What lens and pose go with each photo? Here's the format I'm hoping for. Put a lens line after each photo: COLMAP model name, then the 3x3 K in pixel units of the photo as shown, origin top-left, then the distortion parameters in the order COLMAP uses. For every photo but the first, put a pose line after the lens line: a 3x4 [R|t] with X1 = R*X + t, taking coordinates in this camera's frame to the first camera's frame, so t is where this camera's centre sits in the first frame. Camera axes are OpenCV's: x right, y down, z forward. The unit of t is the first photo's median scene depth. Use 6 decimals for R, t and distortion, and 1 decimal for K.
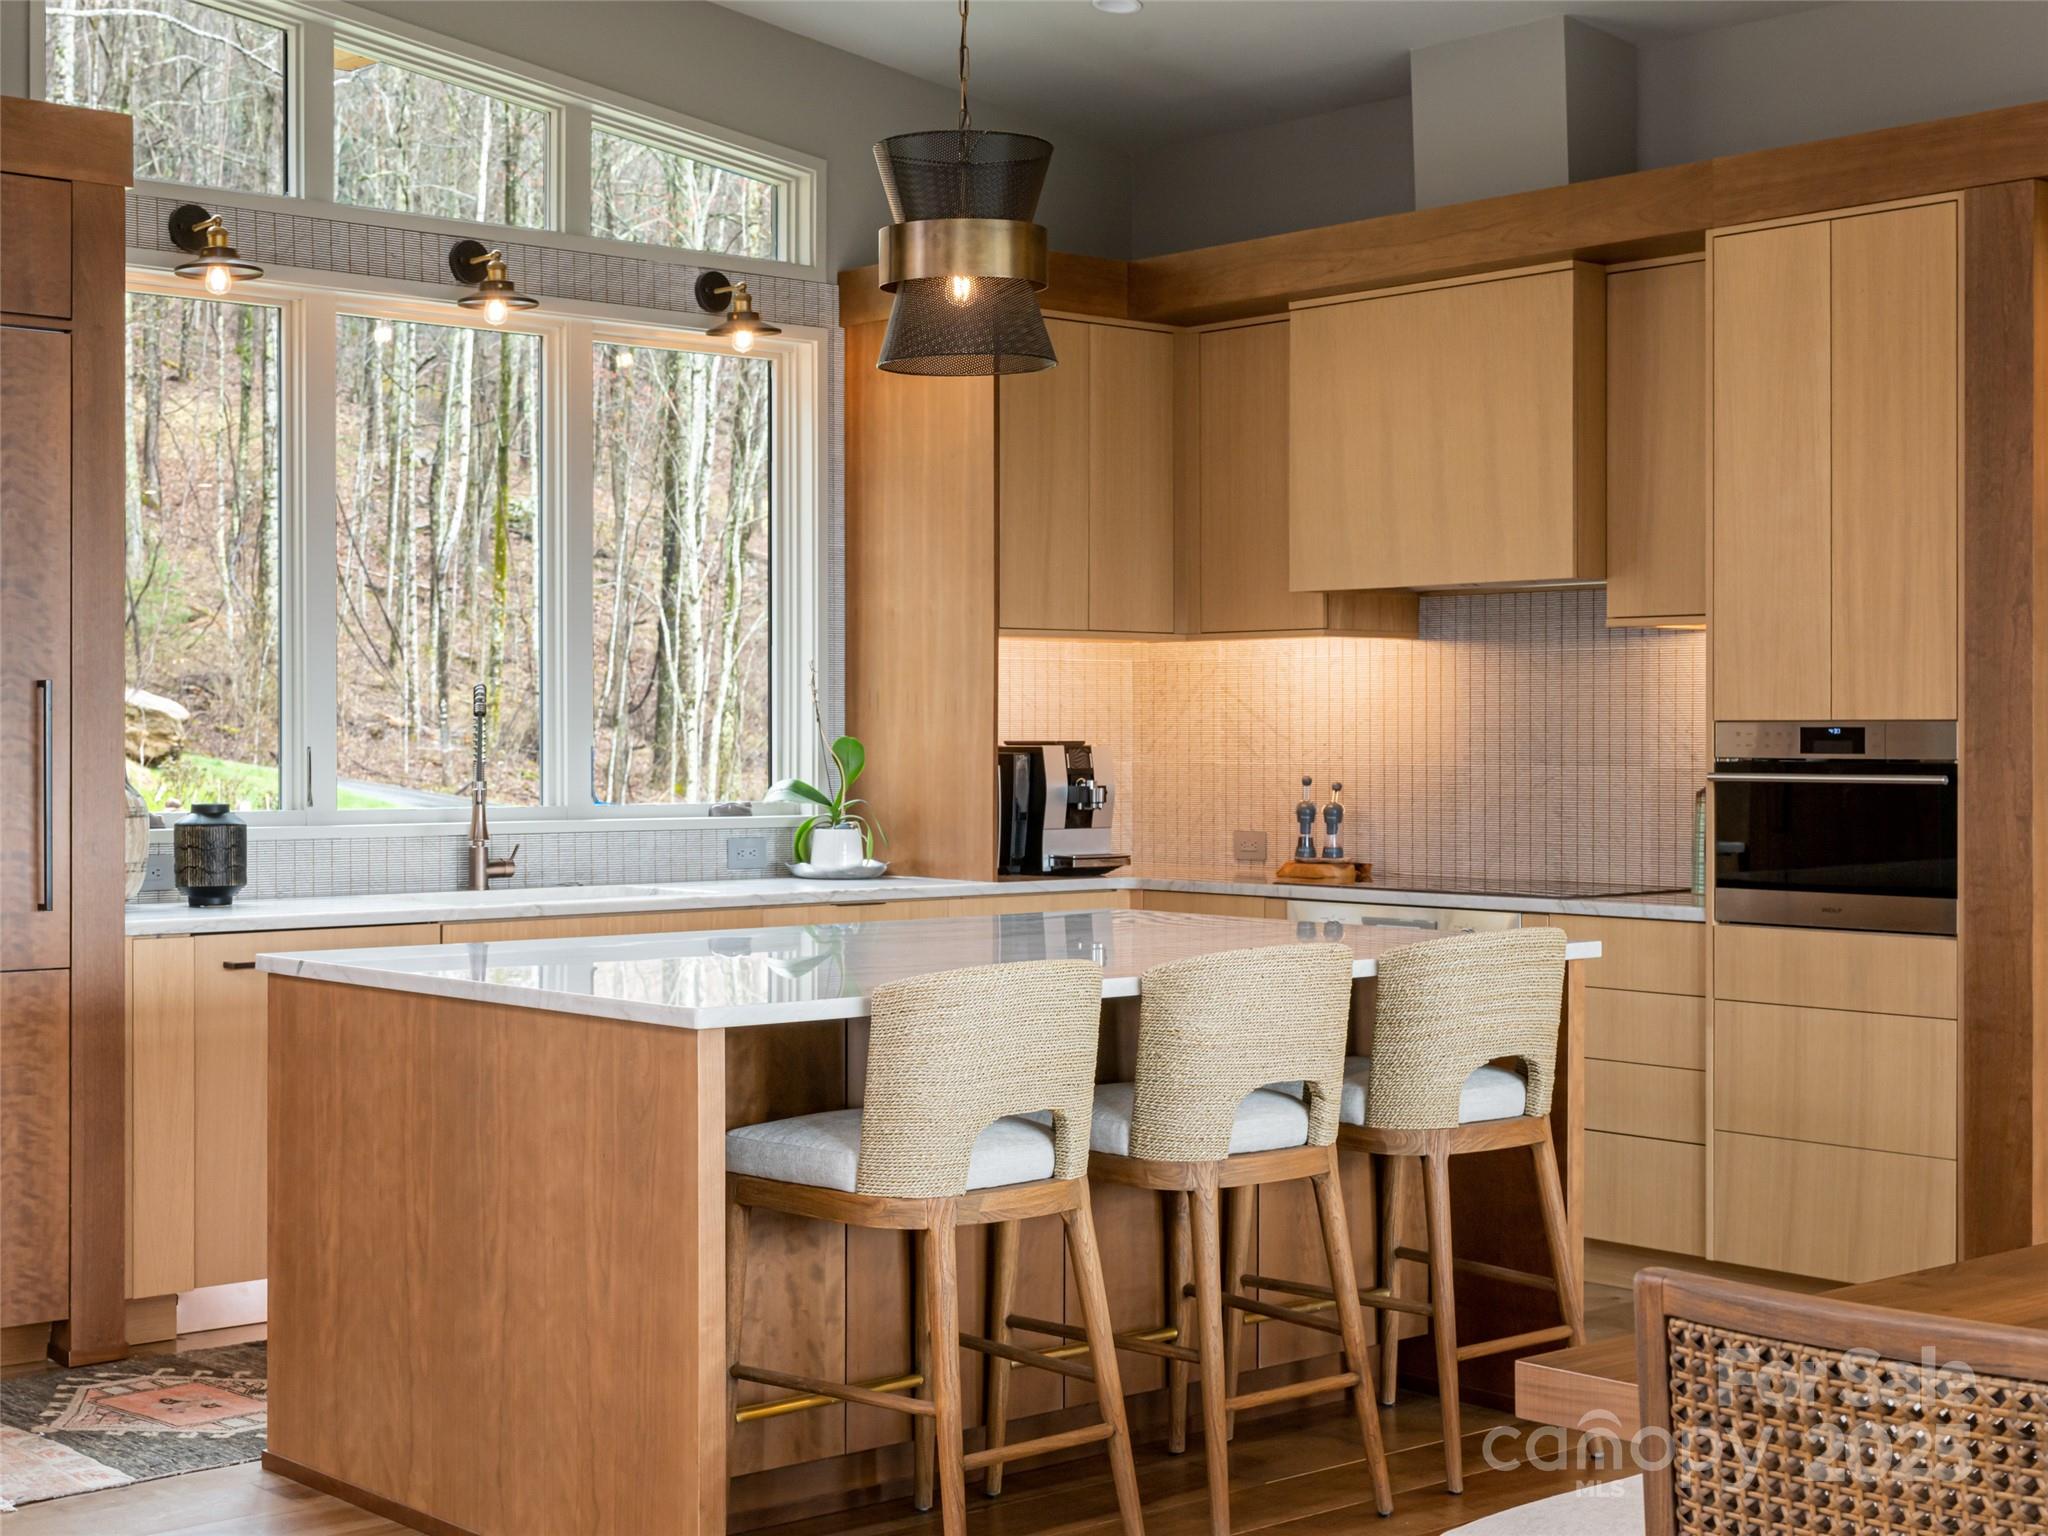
lens RADIAL K [[2906.6, 0, 1023.1], [0, 2906.6, 762.8], [0, 0, 1]] dist [-0.012405, 0.000000]
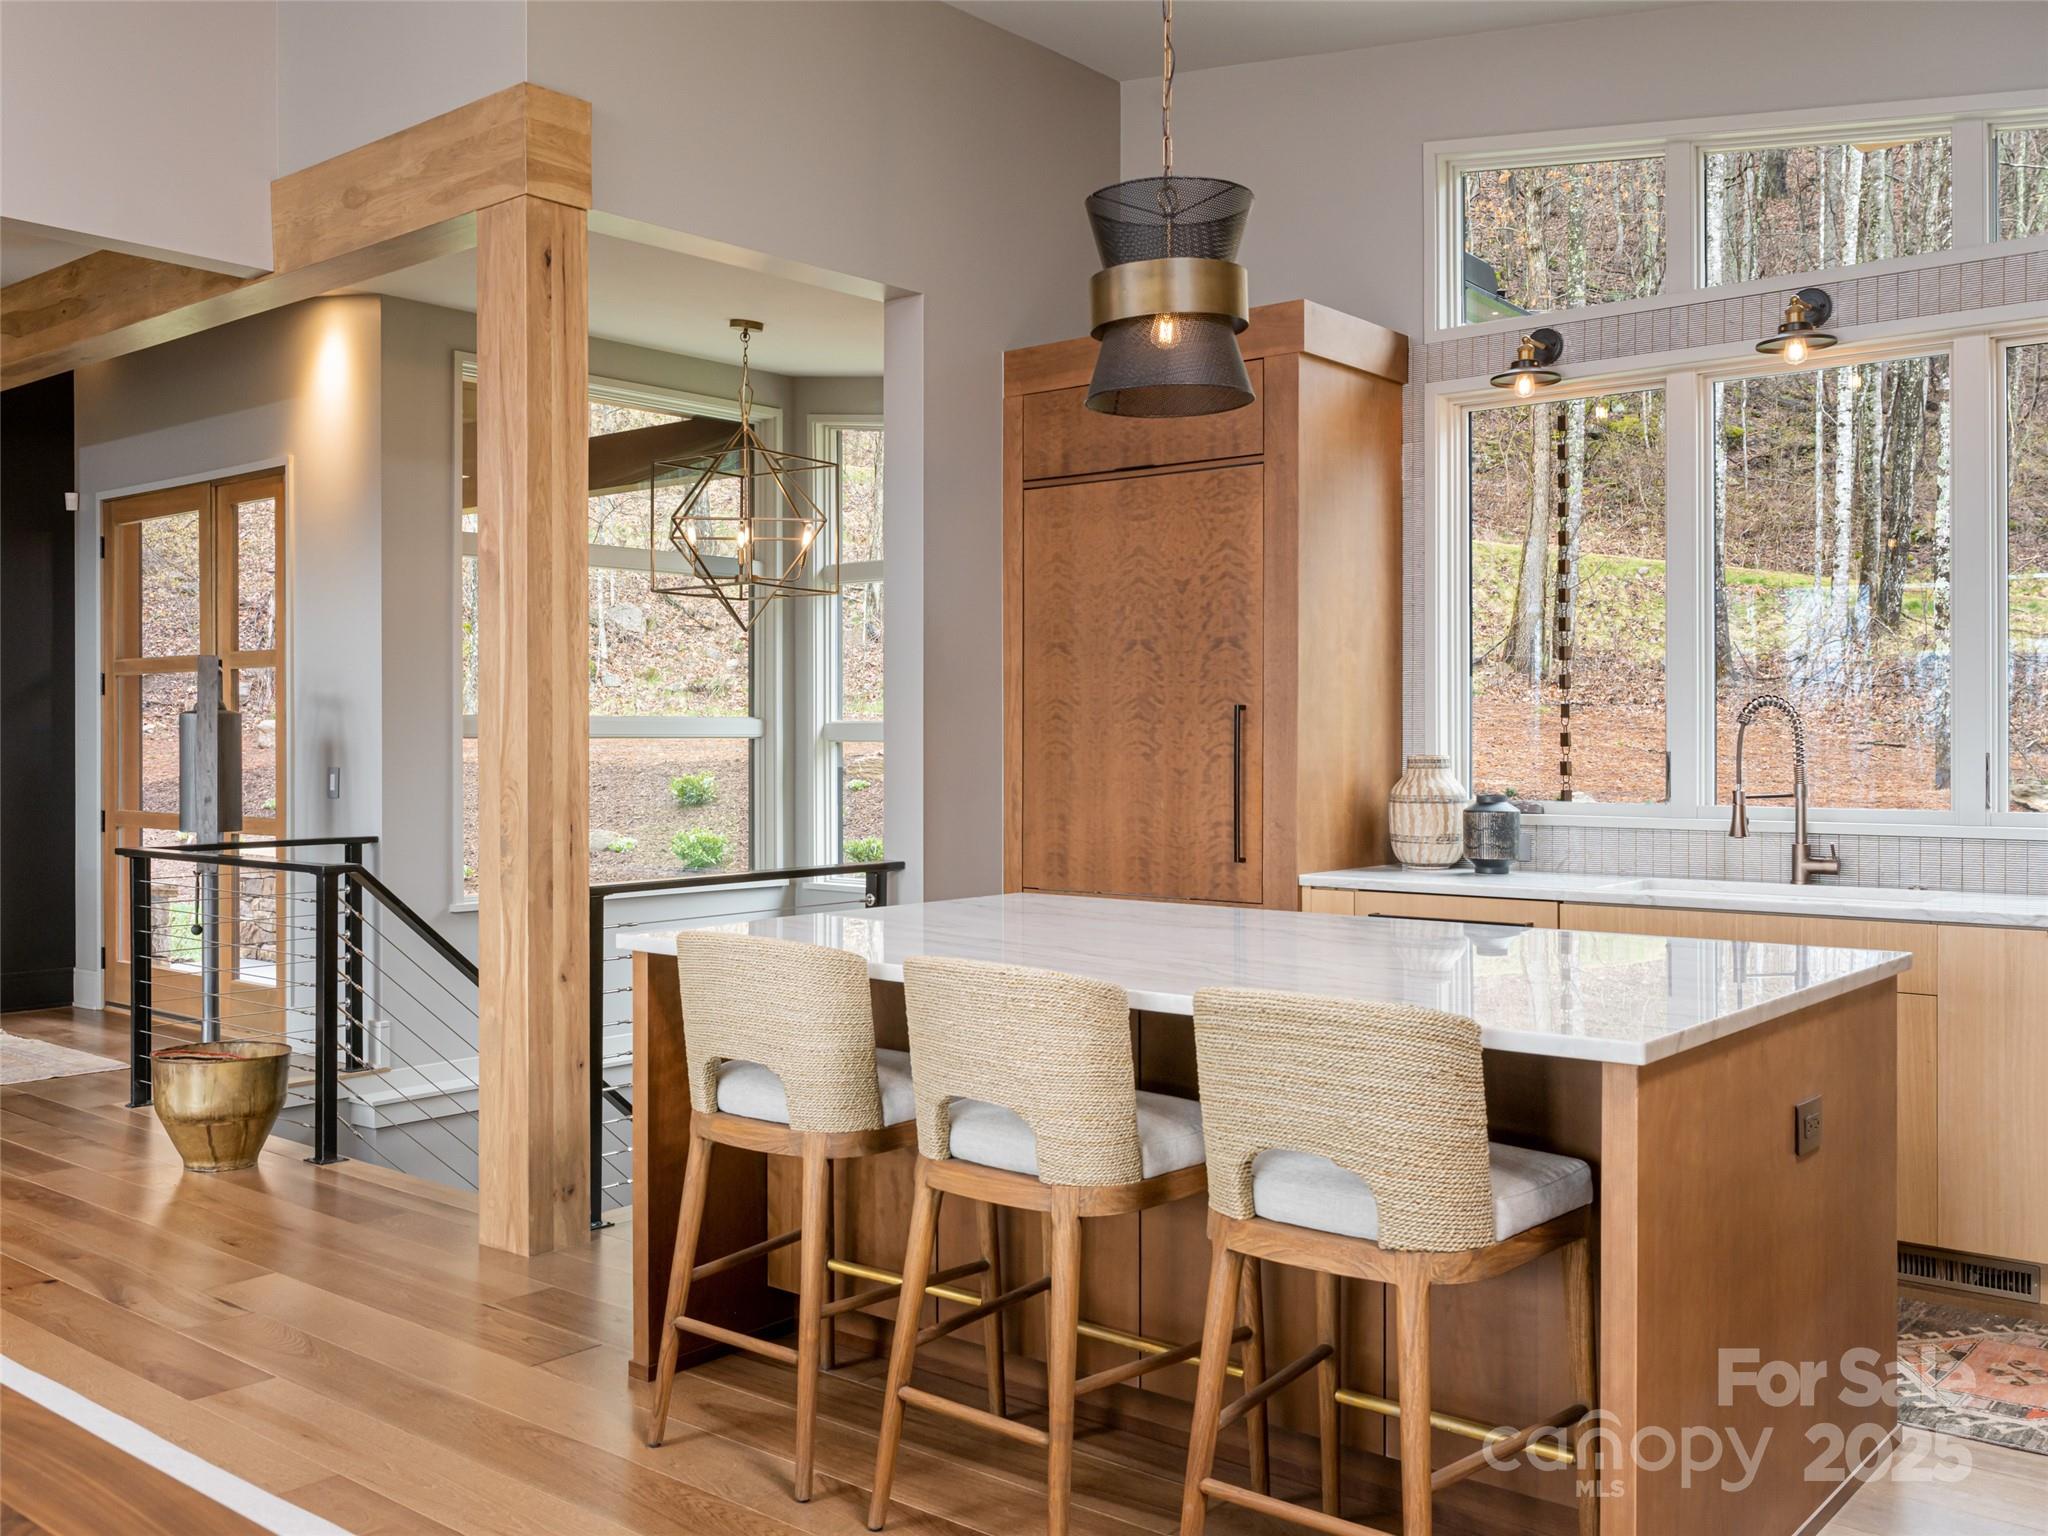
lens RADIAL K [[1850.8, 0, 1022.4], [0, 1850.8, 765.1], [0, 0, 1]] dist [-0.000577, -0.000378]
pose [[0.144625, 0.002455, -0.989484, 0.570235], [-0.012355, 0.999923, 0.000675, 0.002606], [0.989409, 0.012128, 0.144644, 0.757350]]
